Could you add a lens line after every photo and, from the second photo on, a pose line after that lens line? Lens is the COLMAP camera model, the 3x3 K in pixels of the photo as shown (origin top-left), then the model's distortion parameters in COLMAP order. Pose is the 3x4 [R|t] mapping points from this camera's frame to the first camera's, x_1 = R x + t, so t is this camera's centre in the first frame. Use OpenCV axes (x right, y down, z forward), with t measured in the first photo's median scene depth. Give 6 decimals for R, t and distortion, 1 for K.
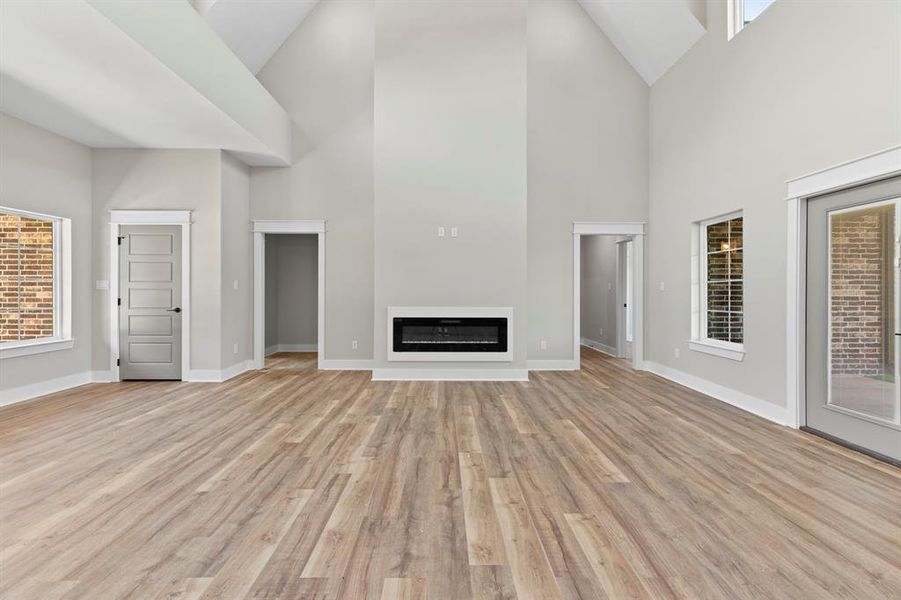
lens RADIAL K [[402.8, 0, 450.7], [0, 402.8, 292.3], [0, 0, 1]] dist [0.002864, -0.000425]
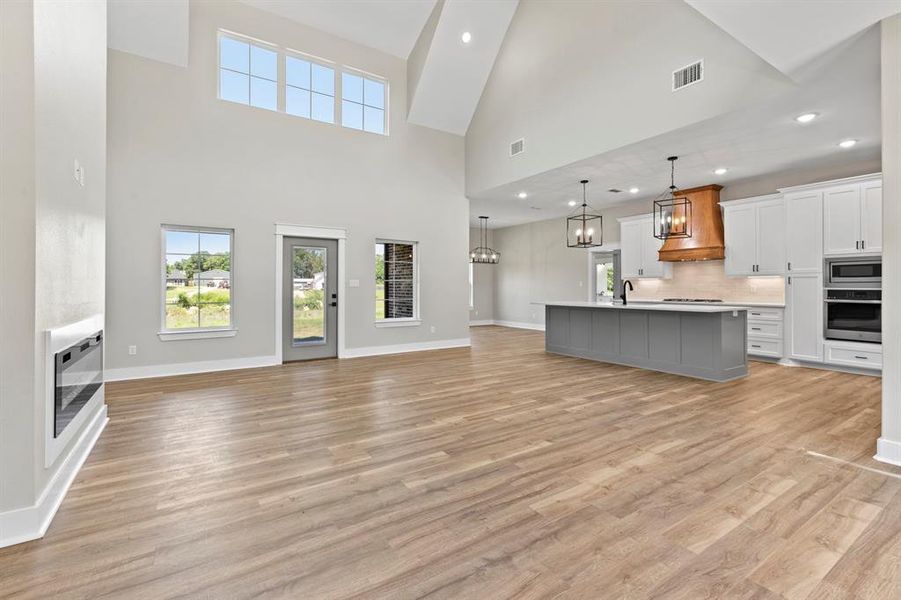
lens RADIAL K [[402.8, 0, 449.8], [0, 402.8, 291.7], [0, 0, 1]] dist [0.002864, -0.000425]
pose [[-0.532722, -0.012036, 0.846205, -1.287539], [0.004572, 0.999843, 0.017100, -0.008975], [-0.846278, 0.012979, -0.532584, 1.635259]]
